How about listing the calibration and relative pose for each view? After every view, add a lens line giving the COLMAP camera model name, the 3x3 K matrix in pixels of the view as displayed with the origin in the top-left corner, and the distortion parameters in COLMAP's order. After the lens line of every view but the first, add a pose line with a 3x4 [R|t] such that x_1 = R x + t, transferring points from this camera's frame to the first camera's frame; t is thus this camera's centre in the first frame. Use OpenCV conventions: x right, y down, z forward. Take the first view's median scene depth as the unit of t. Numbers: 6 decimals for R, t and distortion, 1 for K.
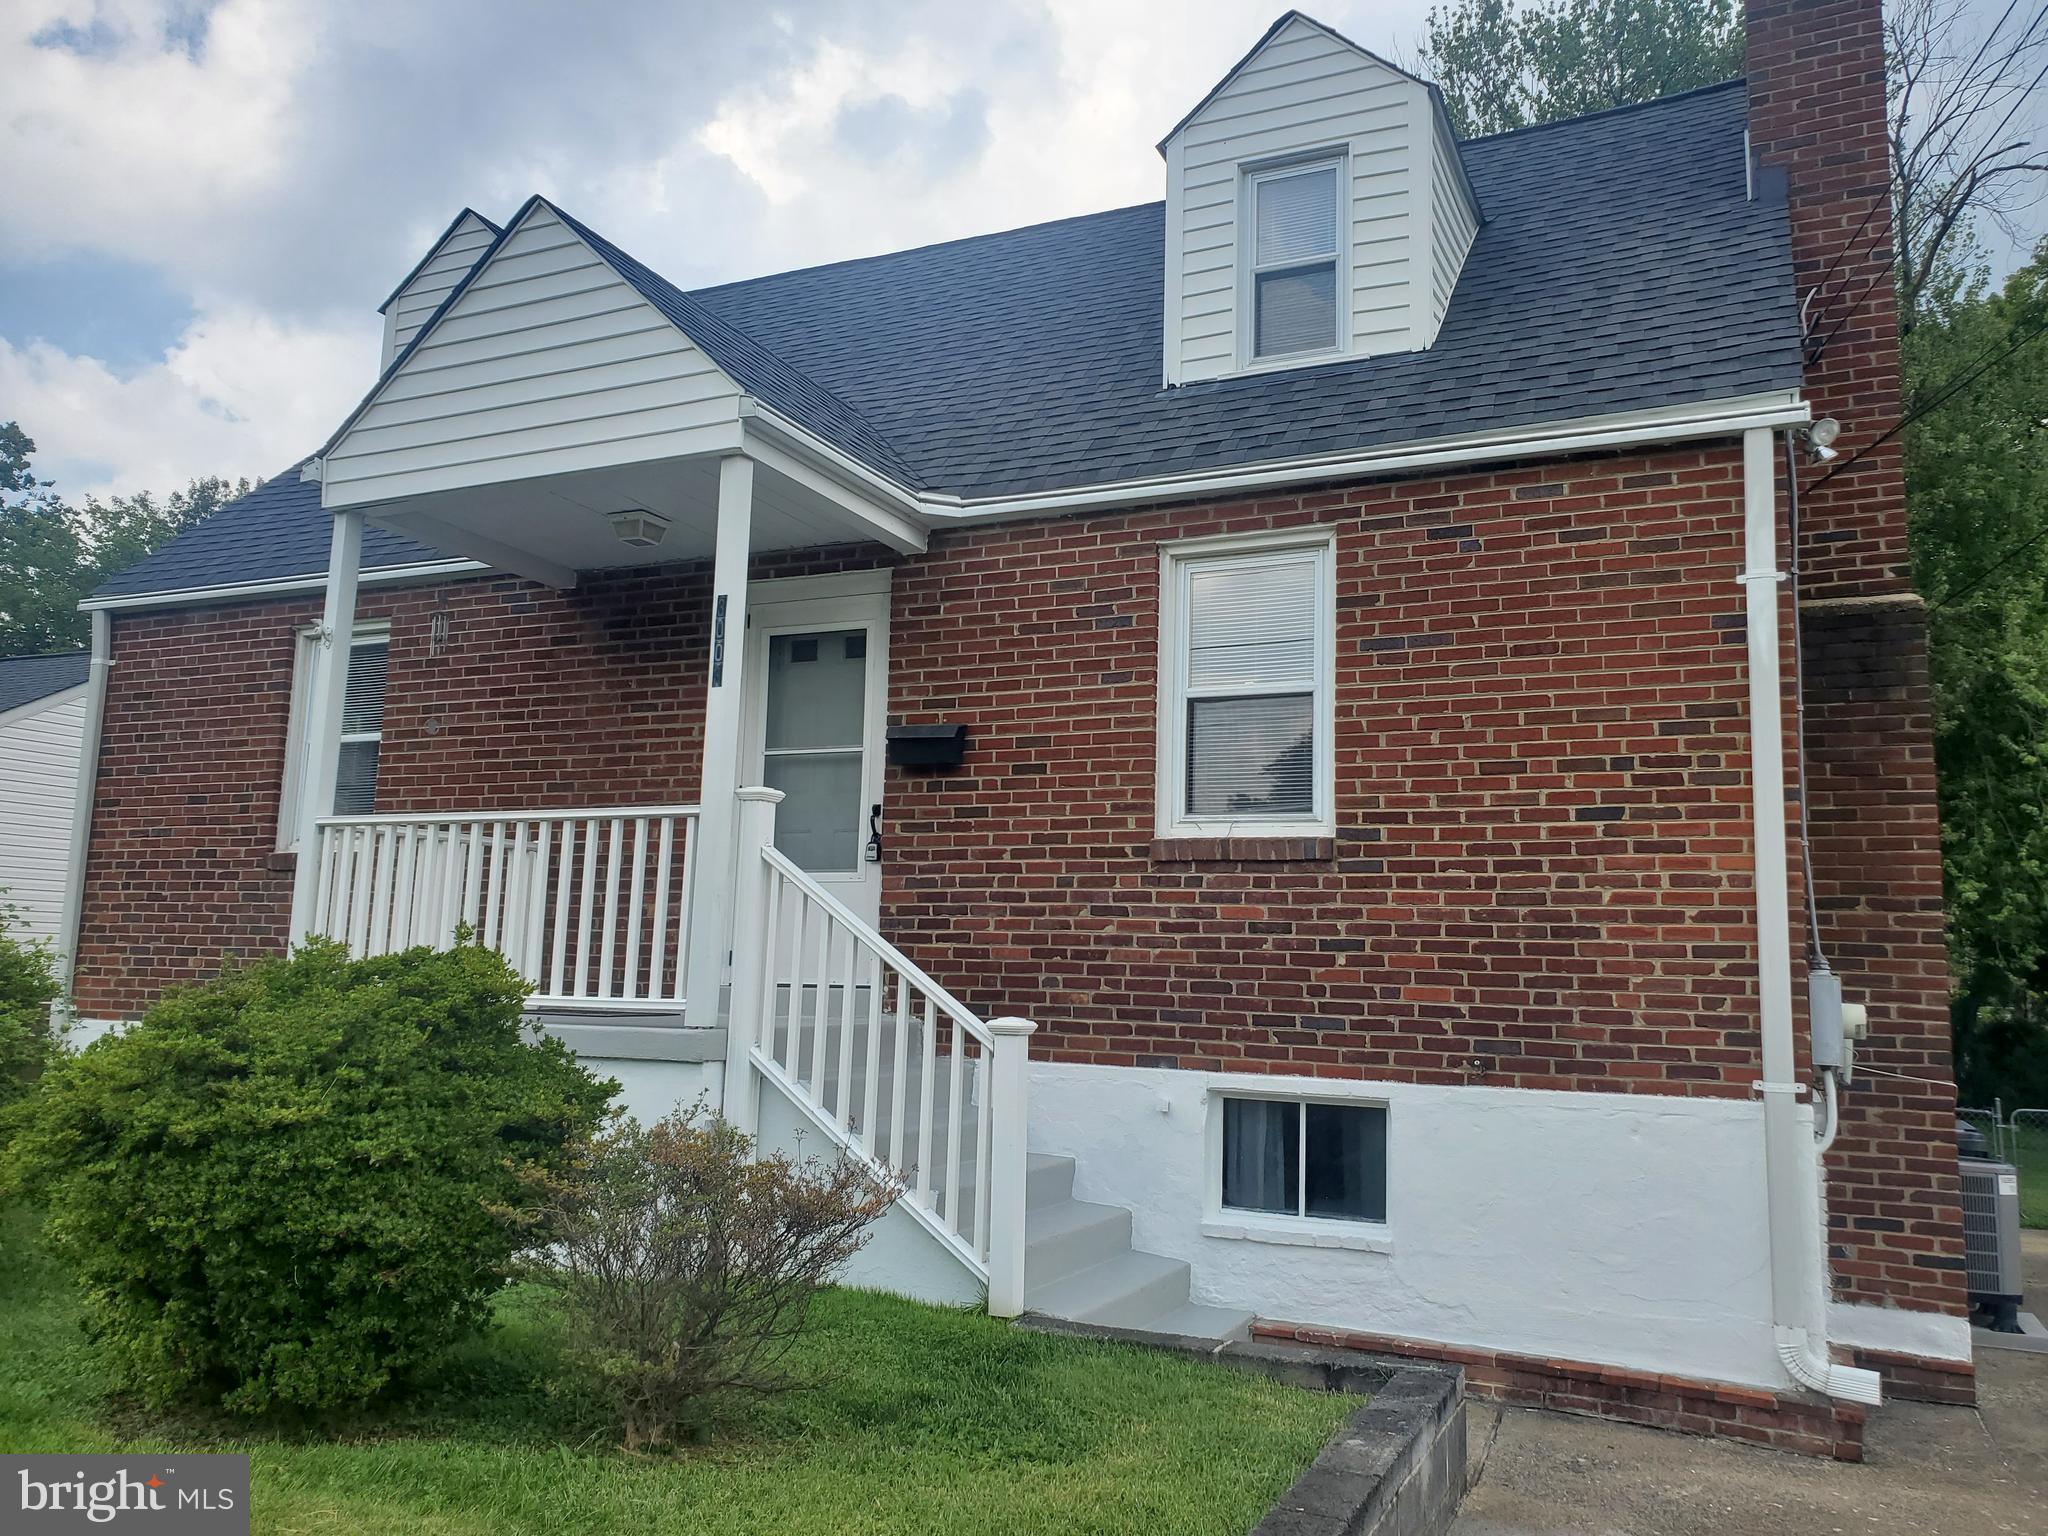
lens RADIAL K [[1567.9, 0, 1020.3], [0, 1567.9, 778.3], [0, 0, 1]] dist [0.041555, -0.009271]
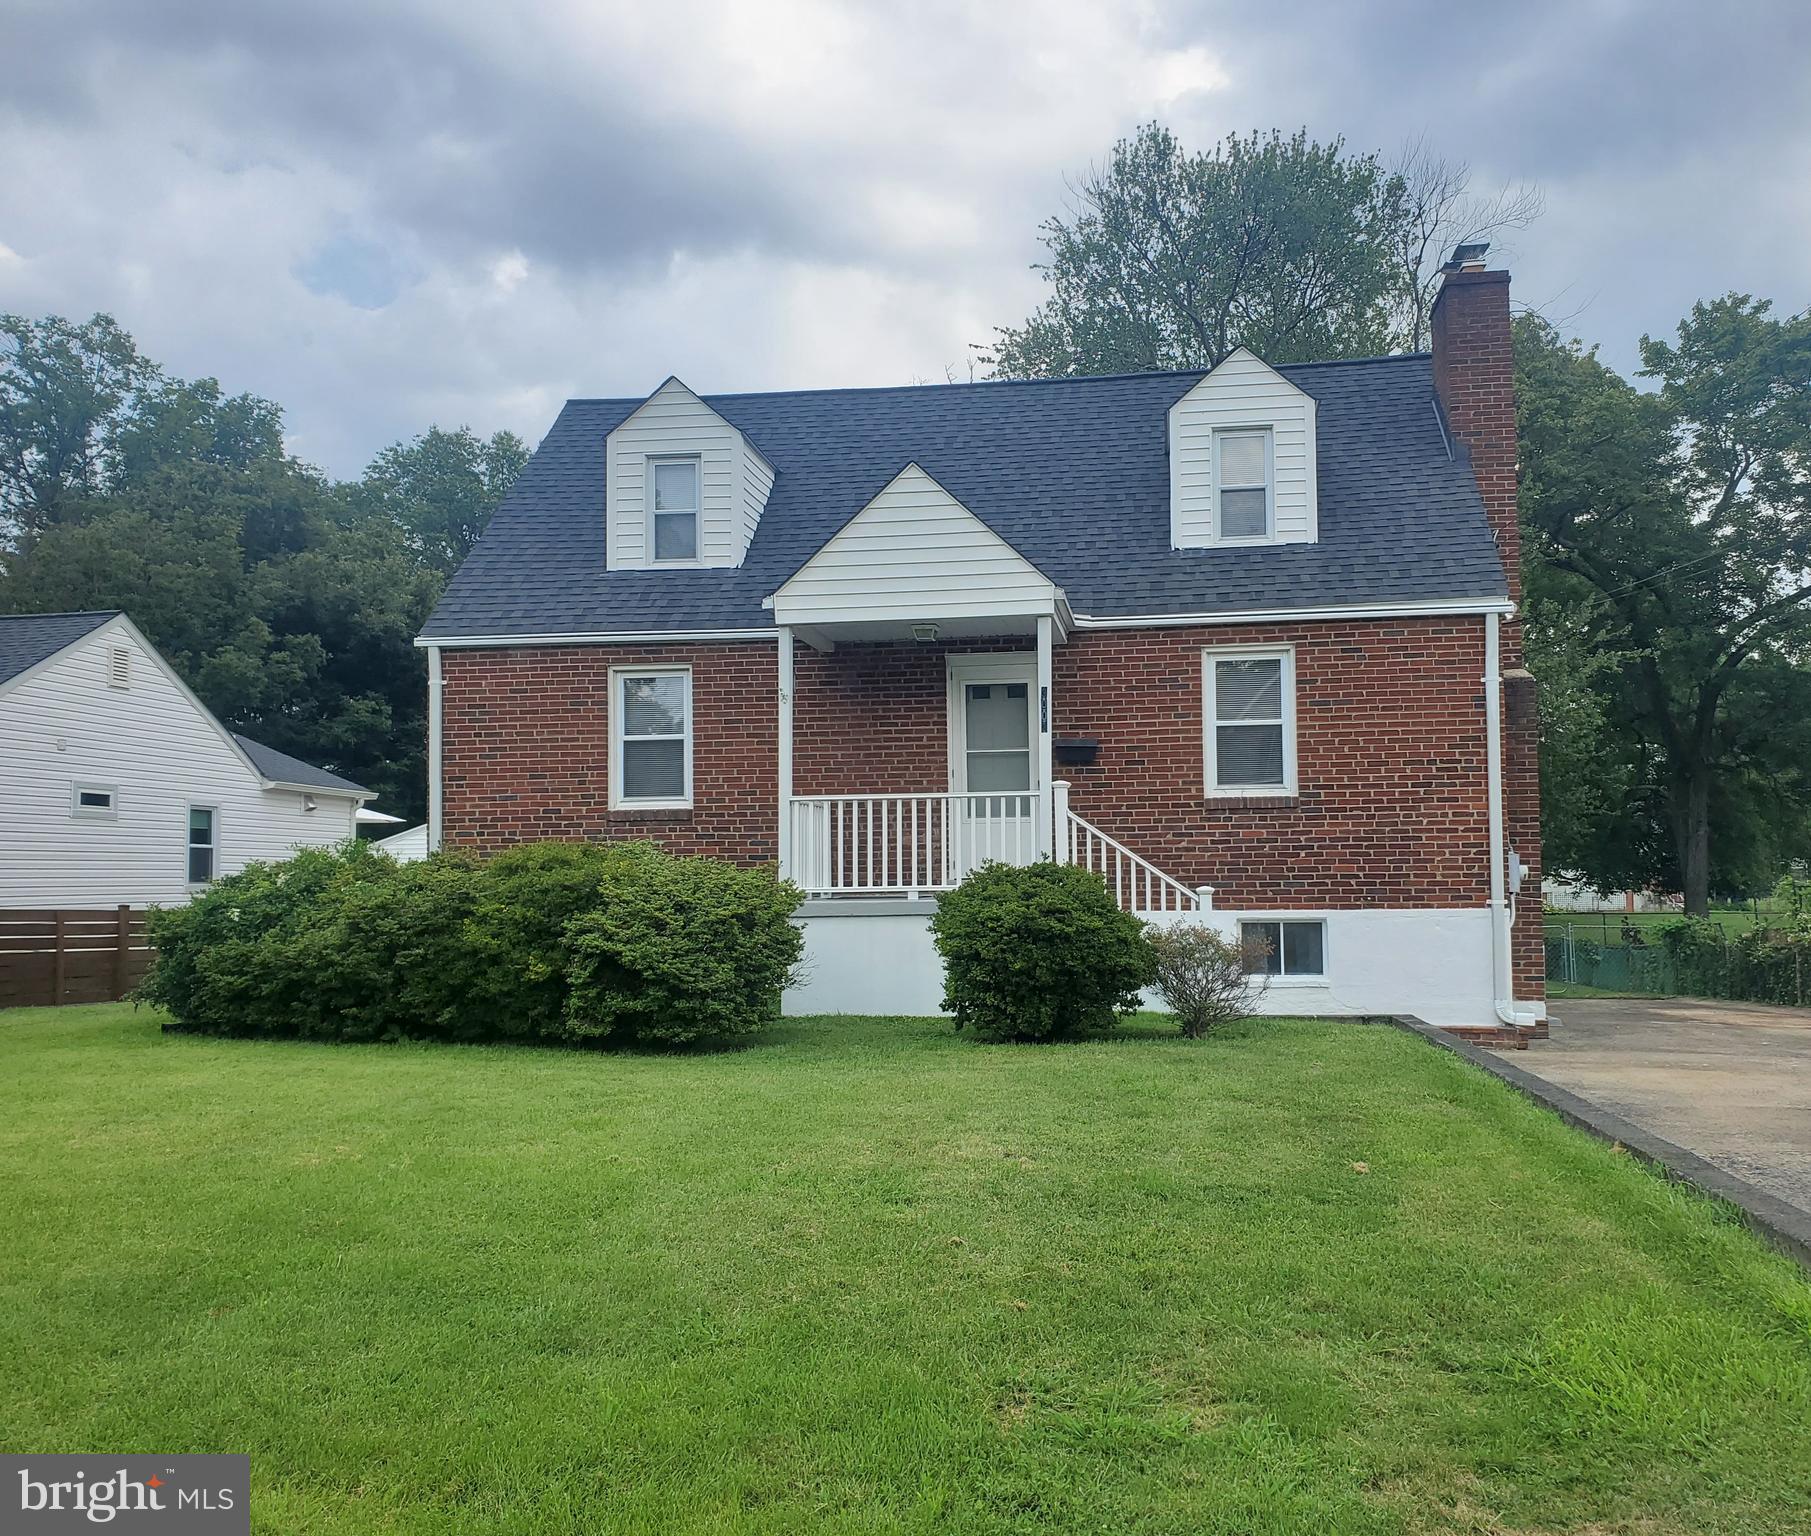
lens RADIAL K [[1606.4, 0, 948.3], [0, 1606.4, 811.3], [0, 0, 1]] dist [0.138050, 0.000557]
pose [[0.948019, -0.031309, 0.316671, -0.913716], [0.000237, 0.995217, 0.097685, -0.151498], [-0.318215, -0.092532, 0.943492, -0.875151]]
